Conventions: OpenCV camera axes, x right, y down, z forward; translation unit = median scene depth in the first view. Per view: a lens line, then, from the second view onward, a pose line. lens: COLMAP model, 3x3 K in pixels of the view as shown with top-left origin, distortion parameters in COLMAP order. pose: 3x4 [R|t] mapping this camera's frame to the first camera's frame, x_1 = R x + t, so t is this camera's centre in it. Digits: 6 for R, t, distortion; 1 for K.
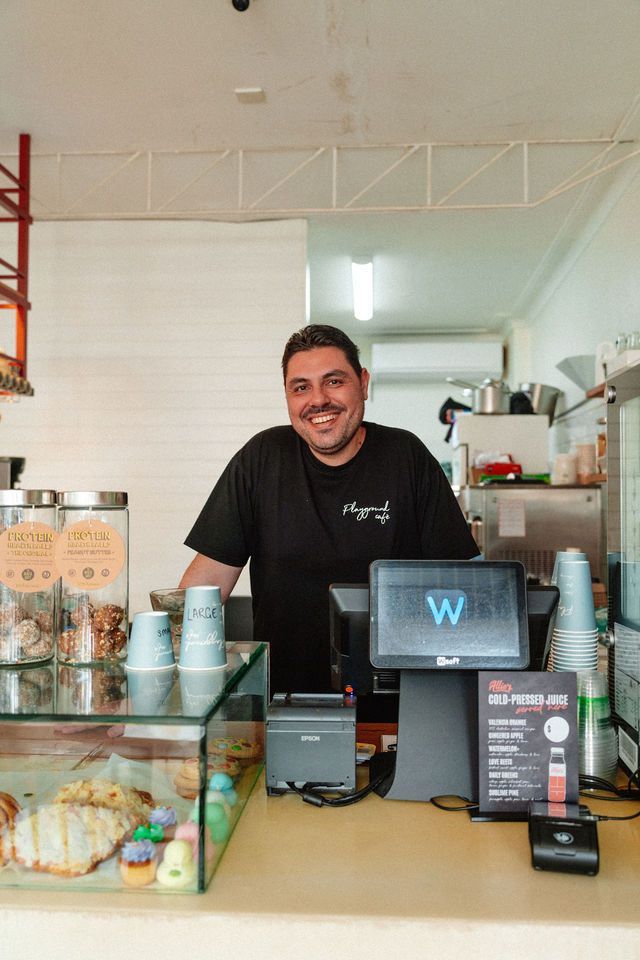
lens RADIAL K [[842.0, 0, 320.0], [0, 842.0, 480.0], [0, 0, 1]] dist [0.003501, -0.001589]
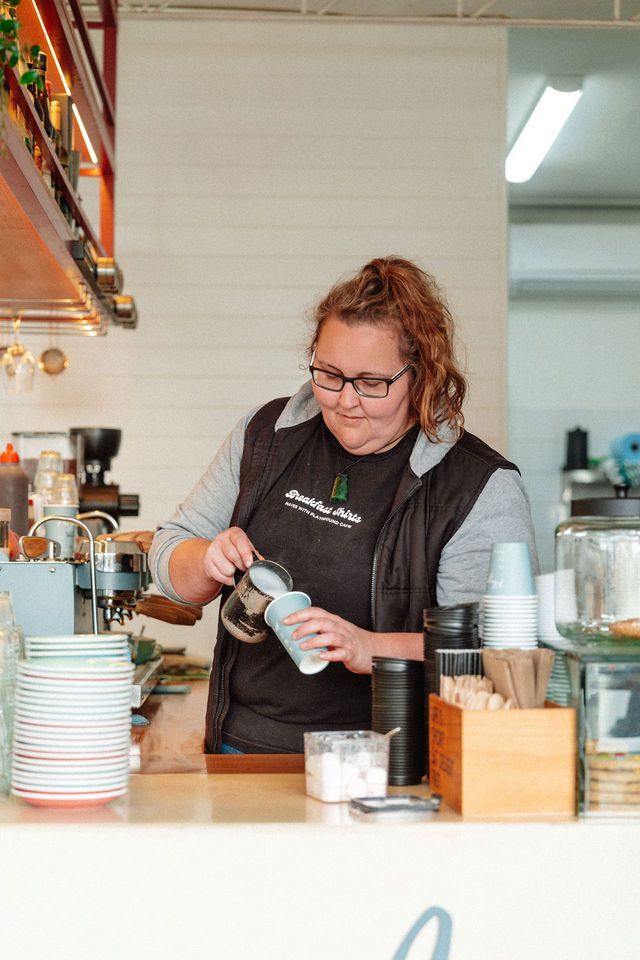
lens RADIAL K [[1906.4, 0, 320.0], [0, 1906.4, 480.0], [0, 0, 1]] dist [0.024072, -0.069297]
pose [[0.994816, 0.009109, 0.101285, -0.235381], [-0.008443, 0.999940, -0.007001, 0.011175], [-0.101342, 0.006110, 0.994833, -0.234737]]
